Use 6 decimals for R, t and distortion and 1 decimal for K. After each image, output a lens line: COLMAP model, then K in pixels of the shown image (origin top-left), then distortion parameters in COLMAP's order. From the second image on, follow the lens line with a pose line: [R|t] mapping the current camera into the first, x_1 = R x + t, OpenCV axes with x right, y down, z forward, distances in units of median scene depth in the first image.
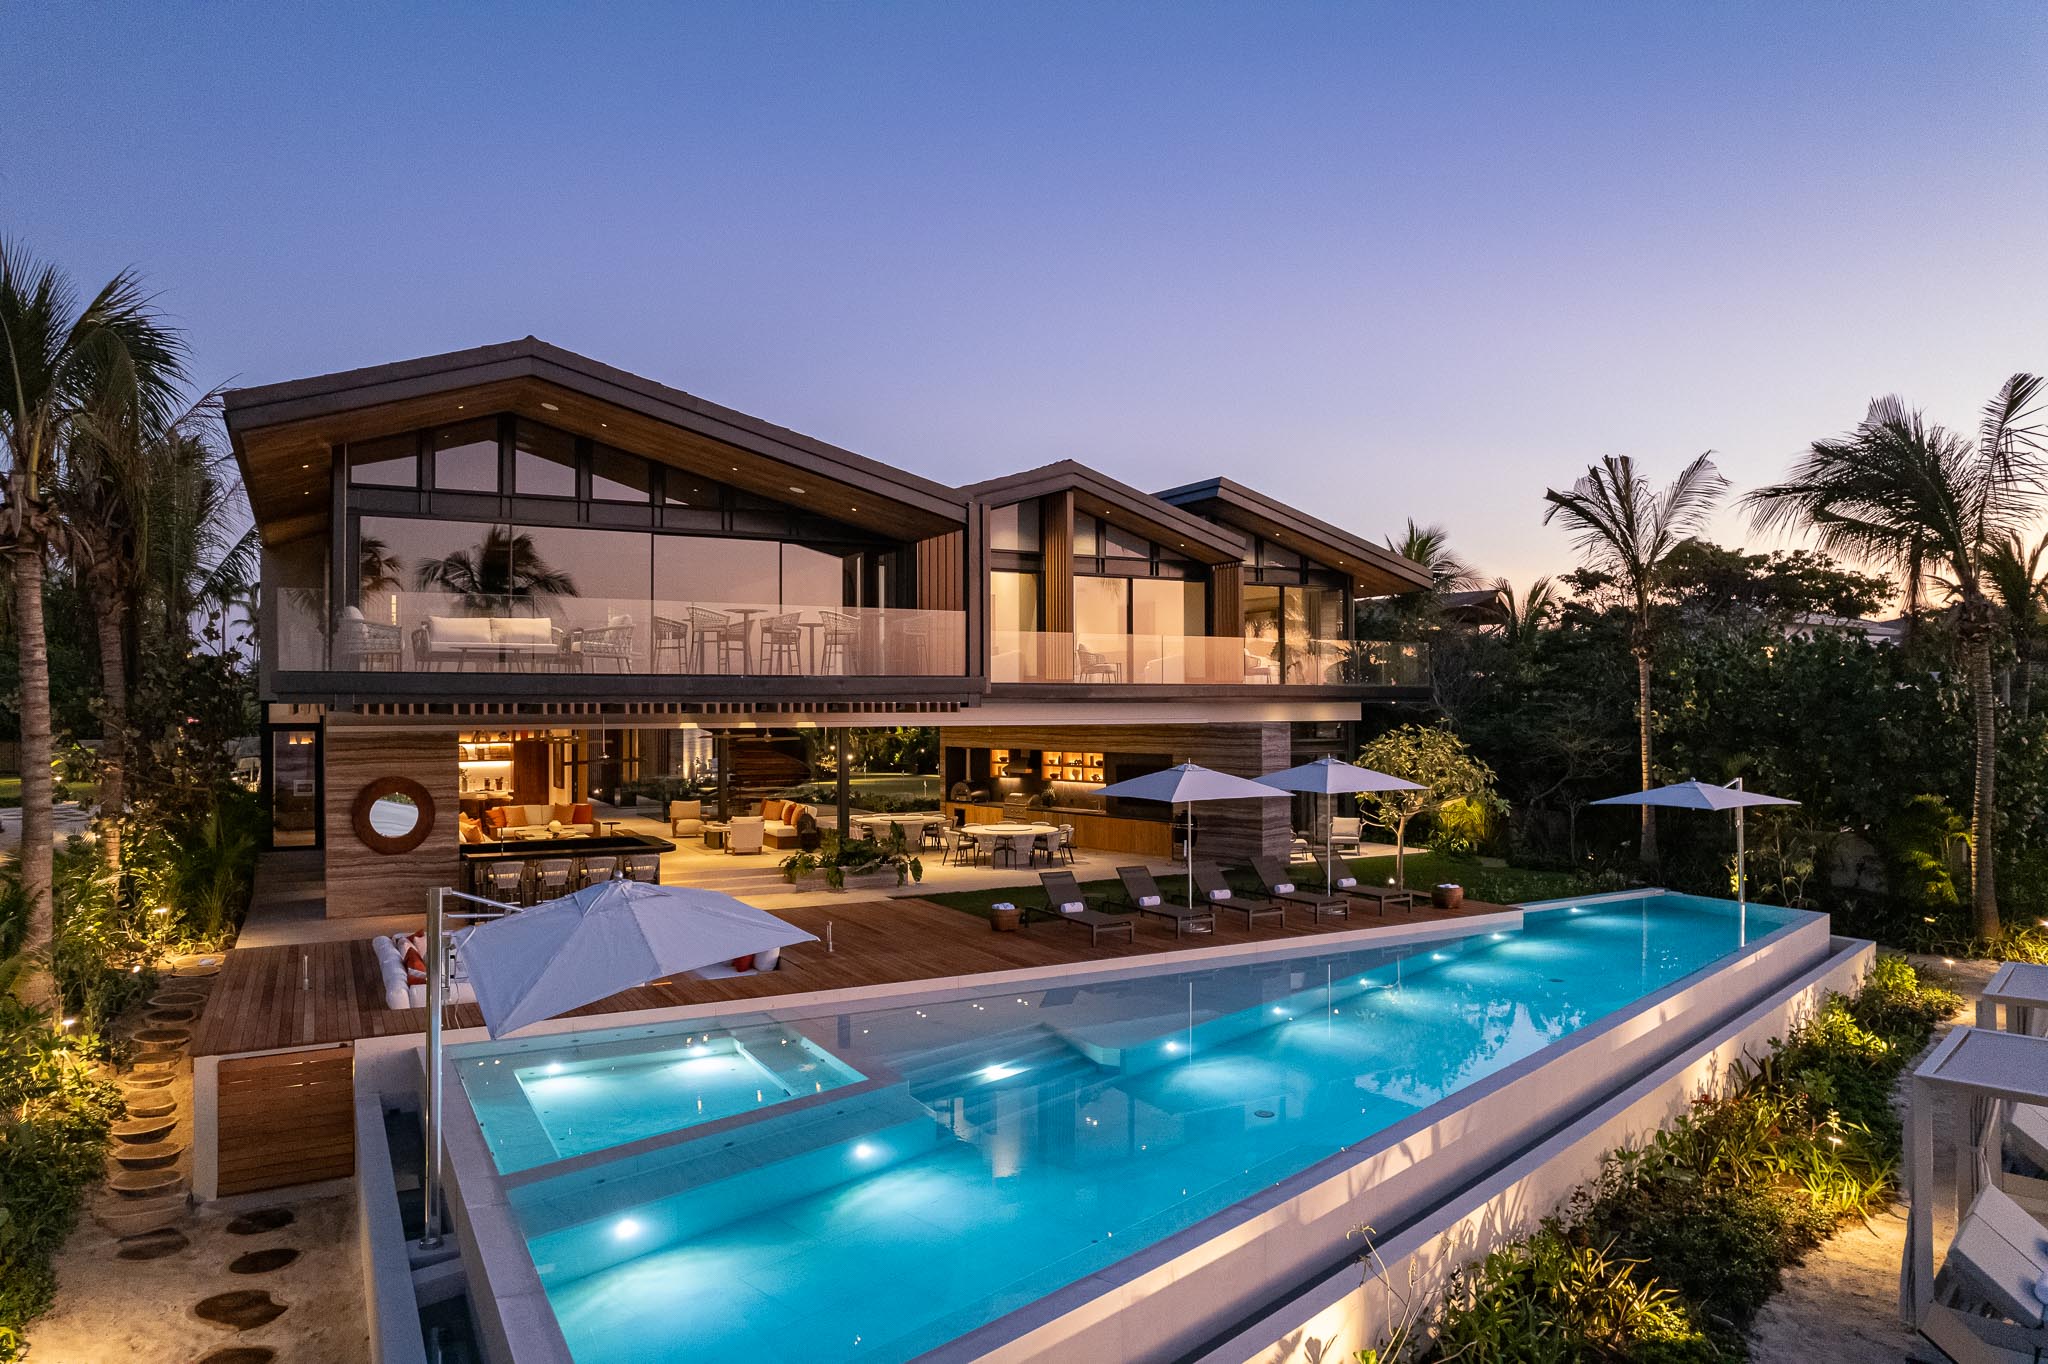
lens RADIAL K [[1309.6, 0, 1015.9], [0, 1309.6, 690.2], [0, 0, 1]] dist [-0.078565, 0.072752]
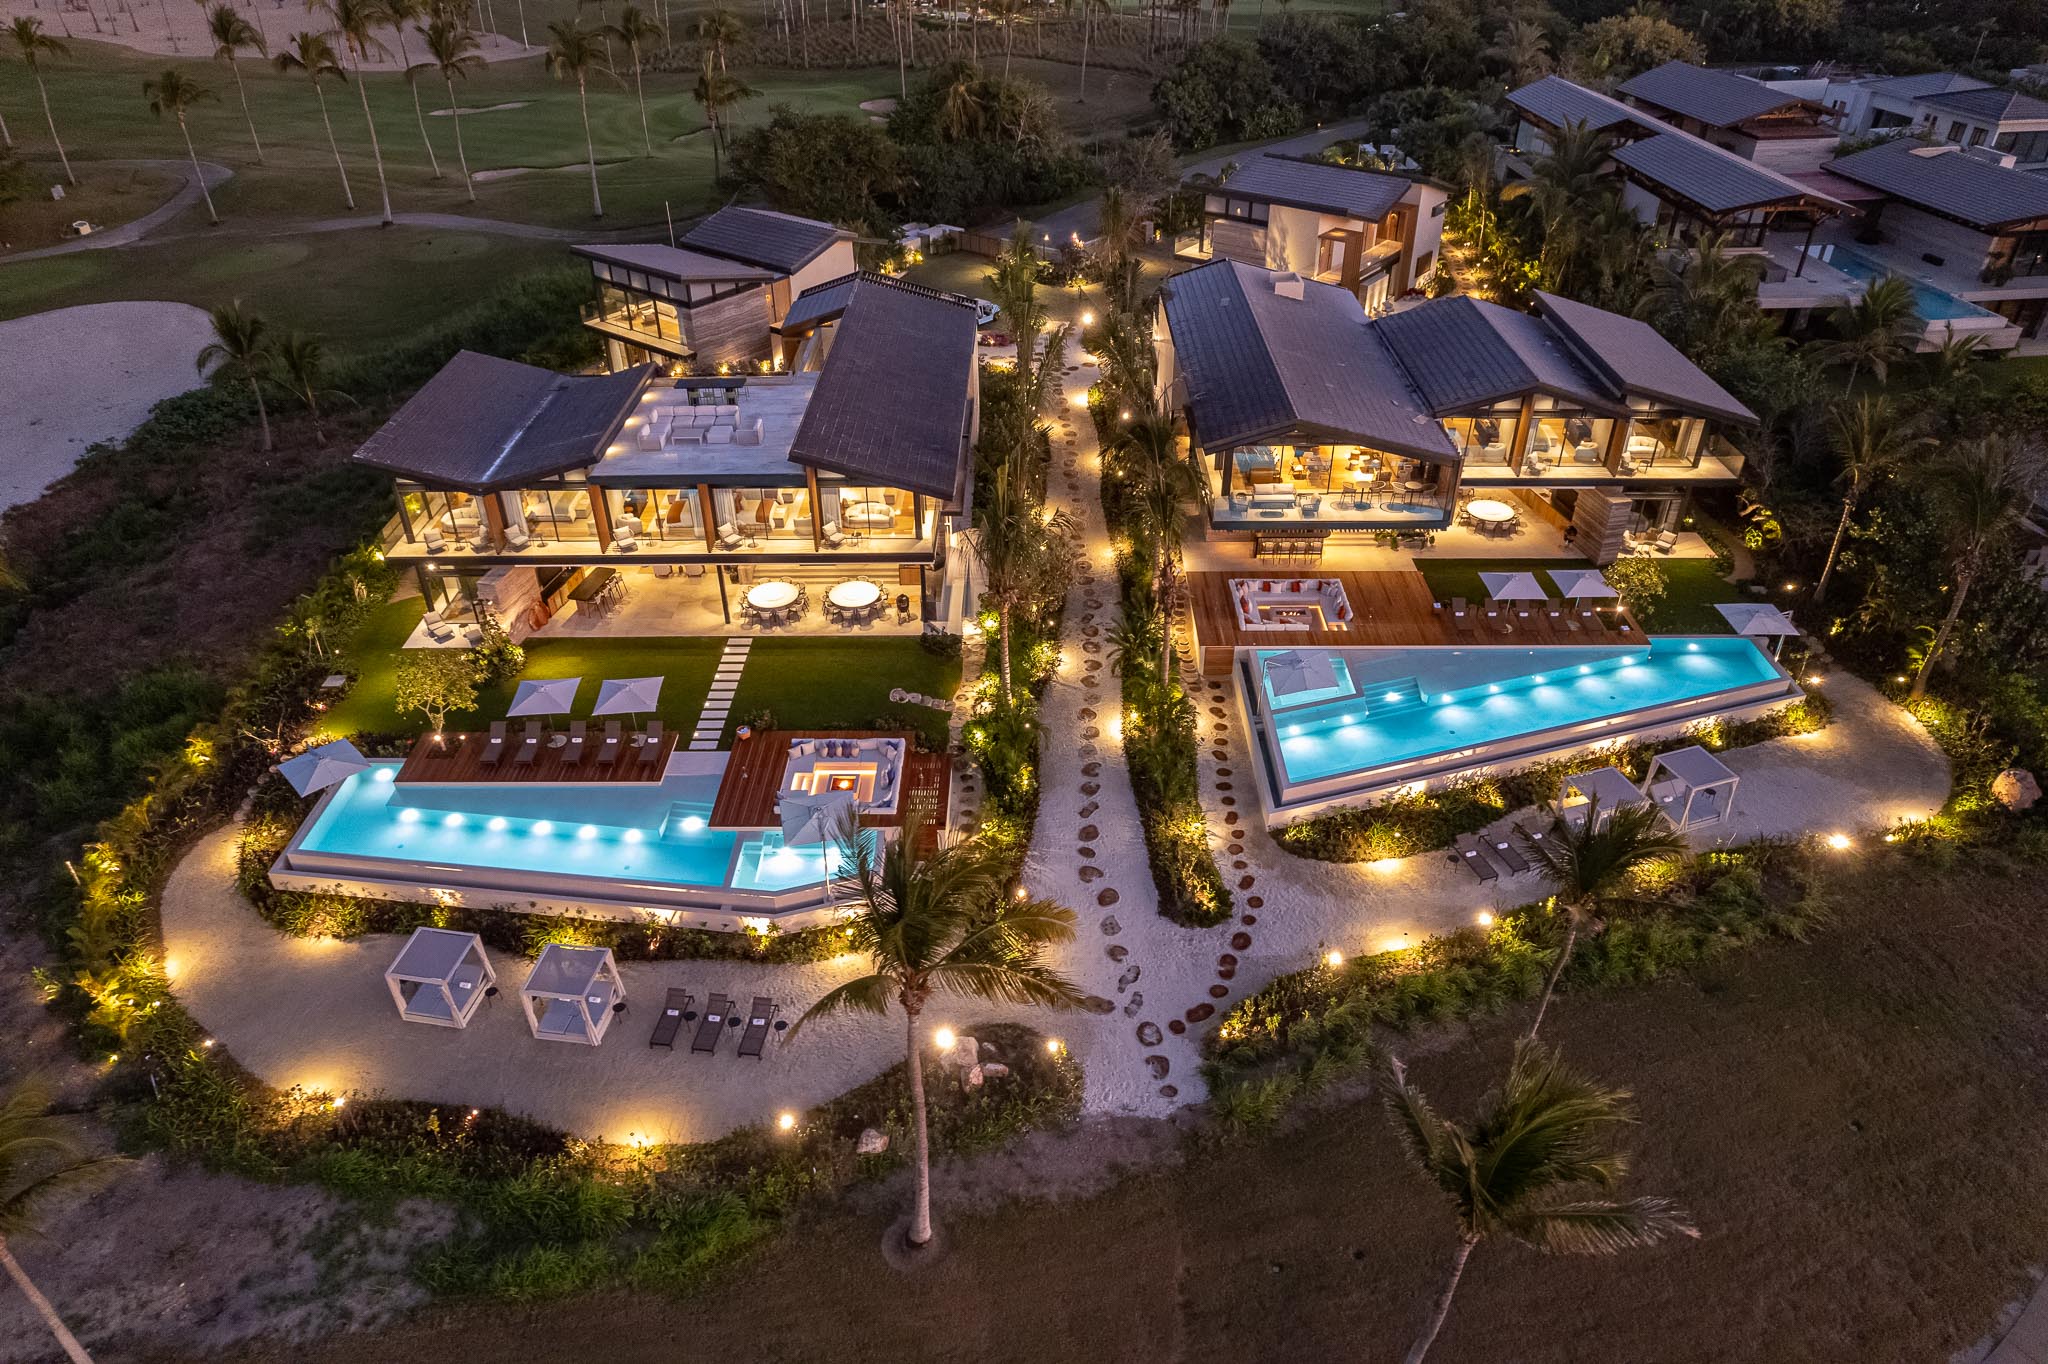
lens RADIAL K [[1309.6, 0, 1015.9], [0, 1309.6, 690.2], [0, 0, 1]] dist [-0.078565, 0.072752]
pose [[0.871434, 0.270379, -0.409265, 0.318759], [0.015179, 0.819098, 0.573452, -1.049747], [0.490278, -0.505938, 0.709686, -1.228561]]
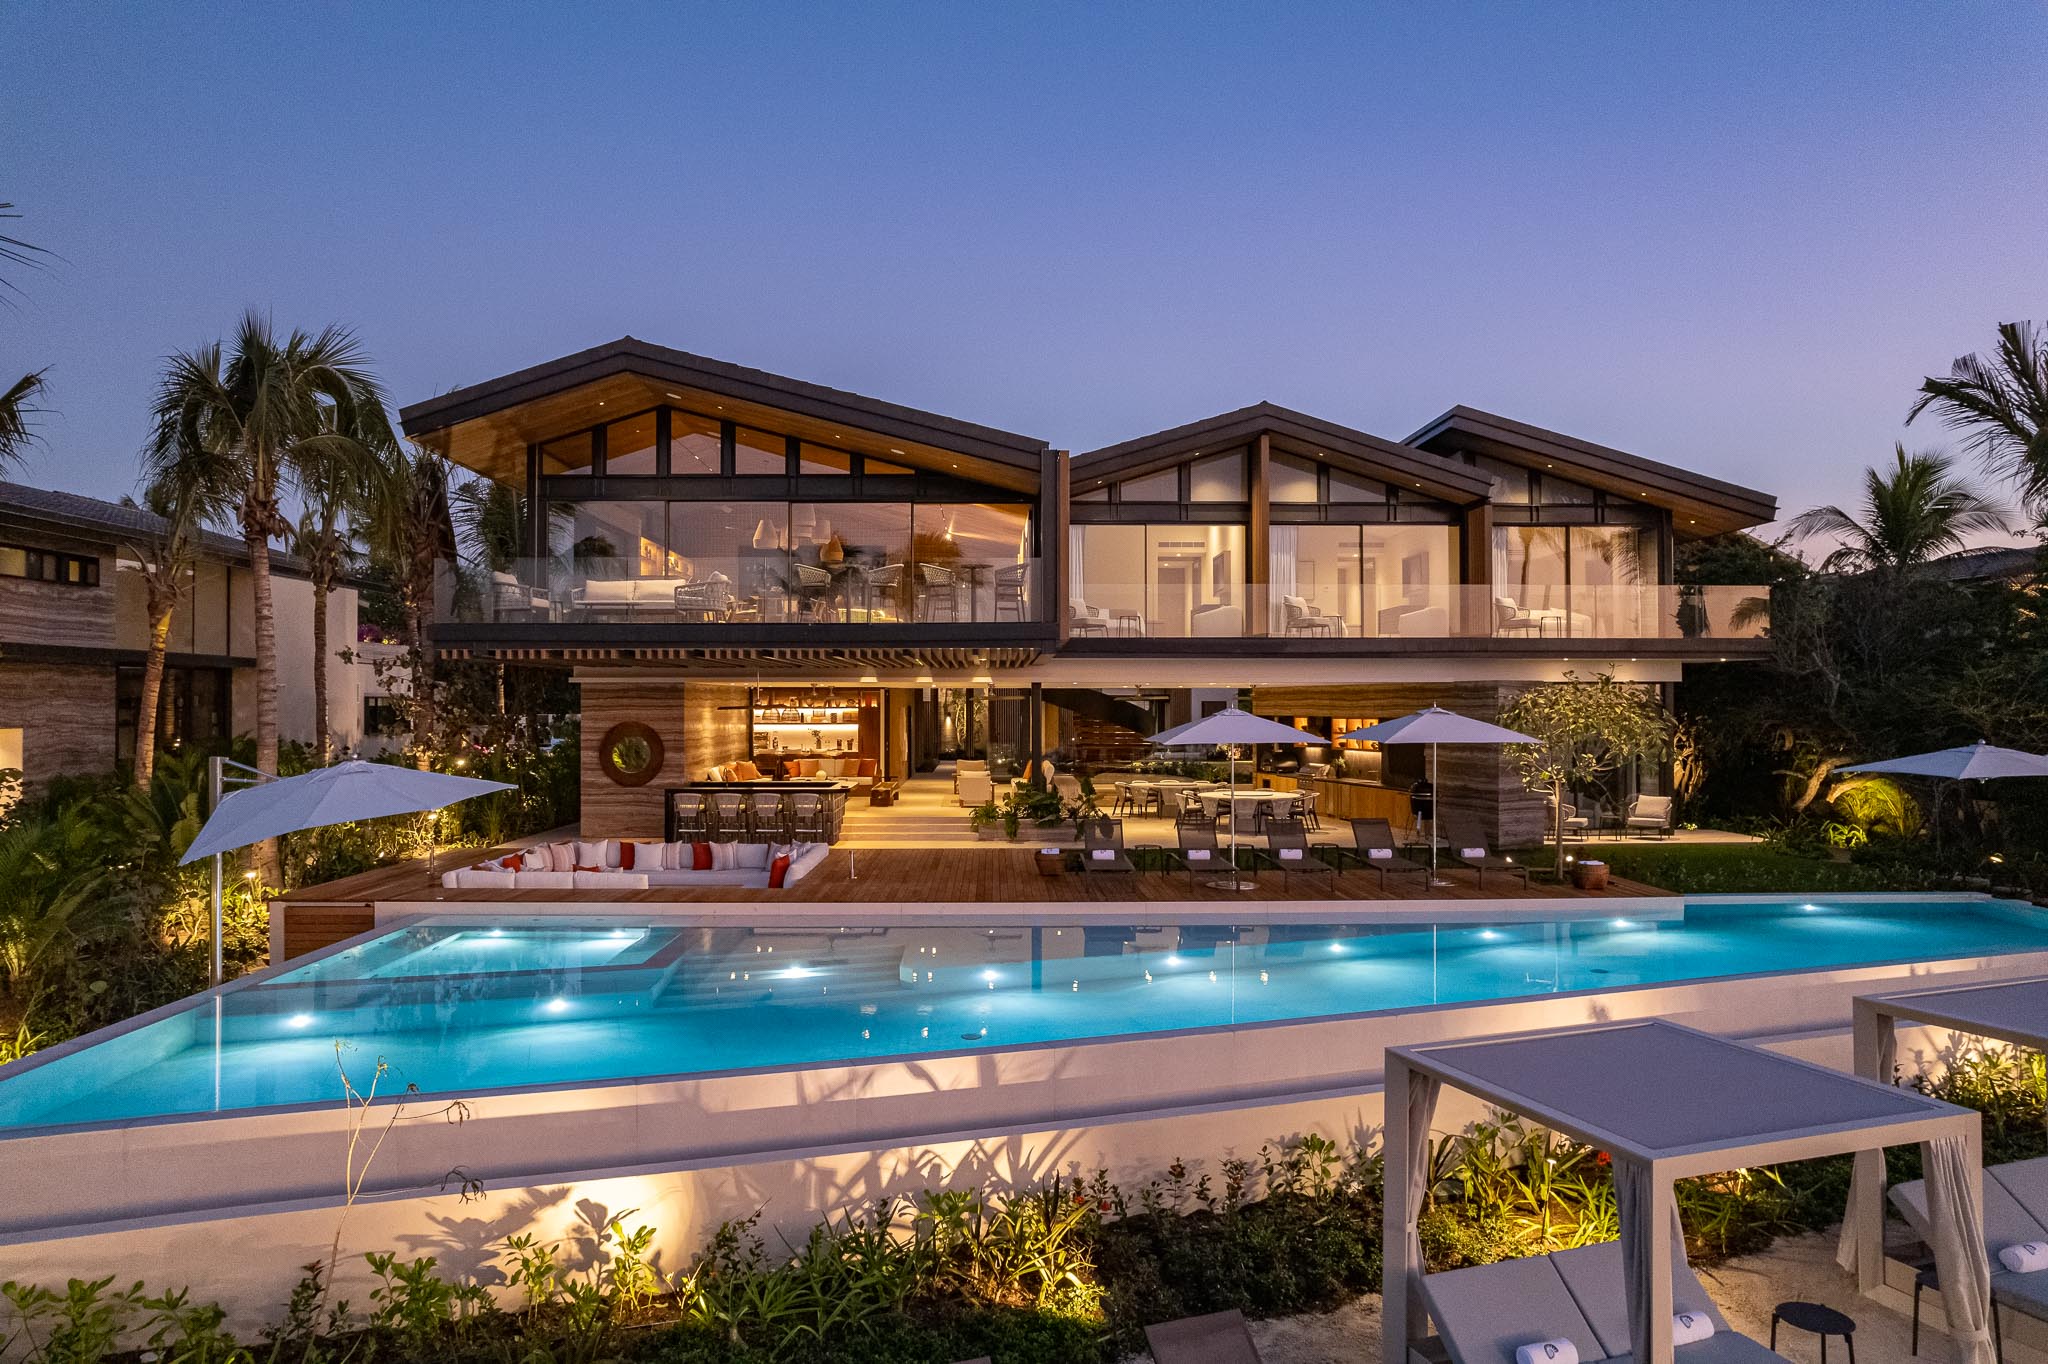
lens RADIAL K [[1309.6, 0, 1015.9], [0, 1309.6, 690.2], [0, 0, 1]] dist [-0.078565, 0.072752]
pose [[0.886689, -0.003118, -0.462356, 0.343273], [0.003724, 0.999993, 0.000398, 0.034239], [0.462352, -0.002075, 0.886694, 0.086119]]
